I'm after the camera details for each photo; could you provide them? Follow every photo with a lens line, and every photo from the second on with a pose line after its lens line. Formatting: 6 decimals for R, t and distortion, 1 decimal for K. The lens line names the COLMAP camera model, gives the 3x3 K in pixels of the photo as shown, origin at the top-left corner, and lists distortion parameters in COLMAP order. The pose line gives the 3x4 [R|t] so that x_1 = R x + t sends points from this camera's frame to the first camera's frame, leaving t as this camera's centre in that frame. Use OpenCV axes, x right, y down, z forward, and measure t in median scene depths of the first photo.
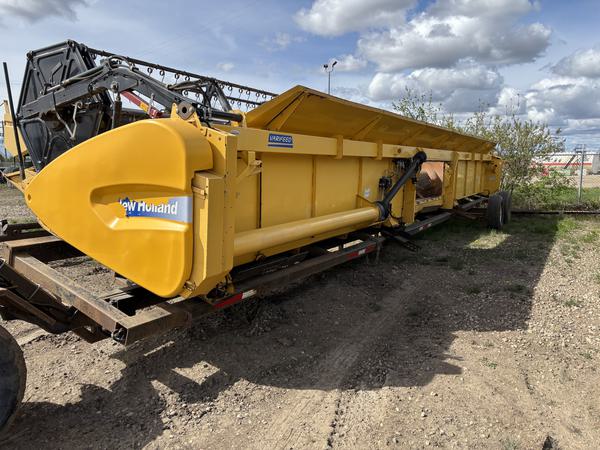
lens RADIAL K [[451.9, 0, 300.0], [0, 451.9, 225.0], [0, 0, 1]] dist [0.004891, 0.001836]
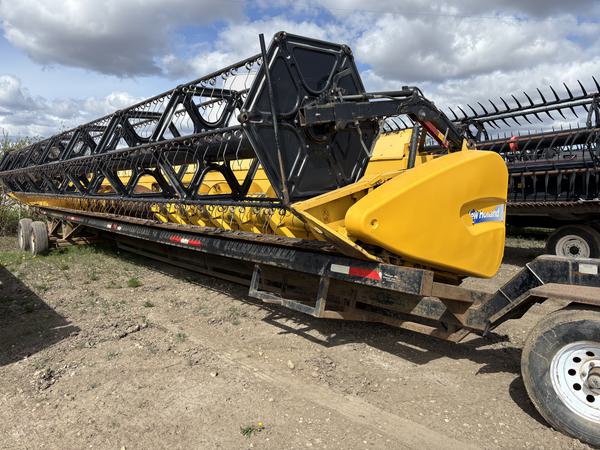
lens RADIAL K [[451.9, 0, 300.0], [0, 451.9, 225.0], [0, 0, 1]] dist [0.004891, 0.001836]
pose [[0.333155, -0.081680, 0.939327, -1.774138], [0.138024, 0.989733, 0.037110, -0.133240], [-0.932715, 0.117287, 0.341009, 1.039206]]
